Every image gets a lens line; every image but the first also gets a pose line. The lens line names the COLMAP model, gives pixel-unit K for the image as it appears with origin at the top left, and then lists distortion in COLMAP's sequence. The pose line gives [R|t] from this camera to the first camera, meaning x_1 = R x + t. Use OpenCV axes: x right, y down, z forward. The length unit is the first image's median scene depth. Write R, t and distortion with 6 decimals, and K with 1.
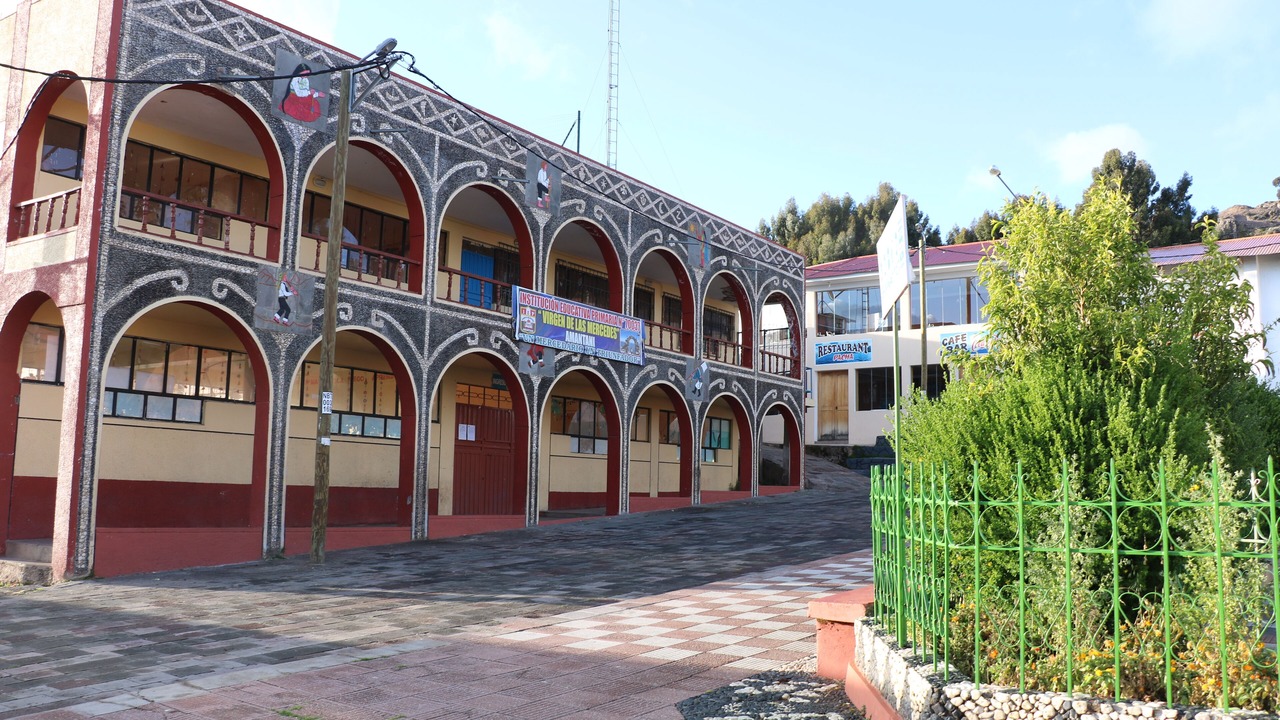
lens RADIAL K [[1121.2, 0, 640.0], [0, 1121.2, 360.0], [0, 0, 1]] dist [-0.218485, 0.187445]
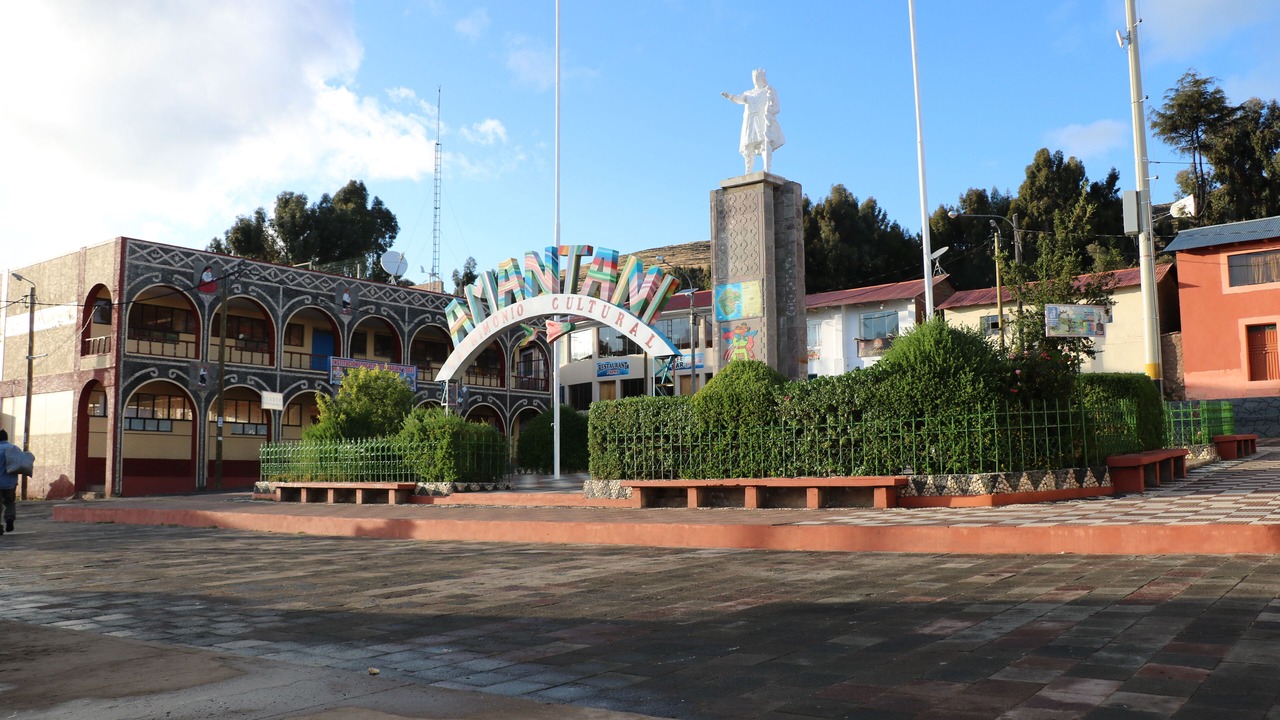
lens RADIAL K [[1121.2, 0, 640.0], [0, 1121.2, 360.0], [0, 0, 1]] dist [-0.218485, 0.187445]
pose [[0.999078, -0.028354, -0.032249, 0.619136], [0.028821, 0.999485, 0.014109, -0.089710], [0.031833, -0.015025, 0.999380, -1.150603]]
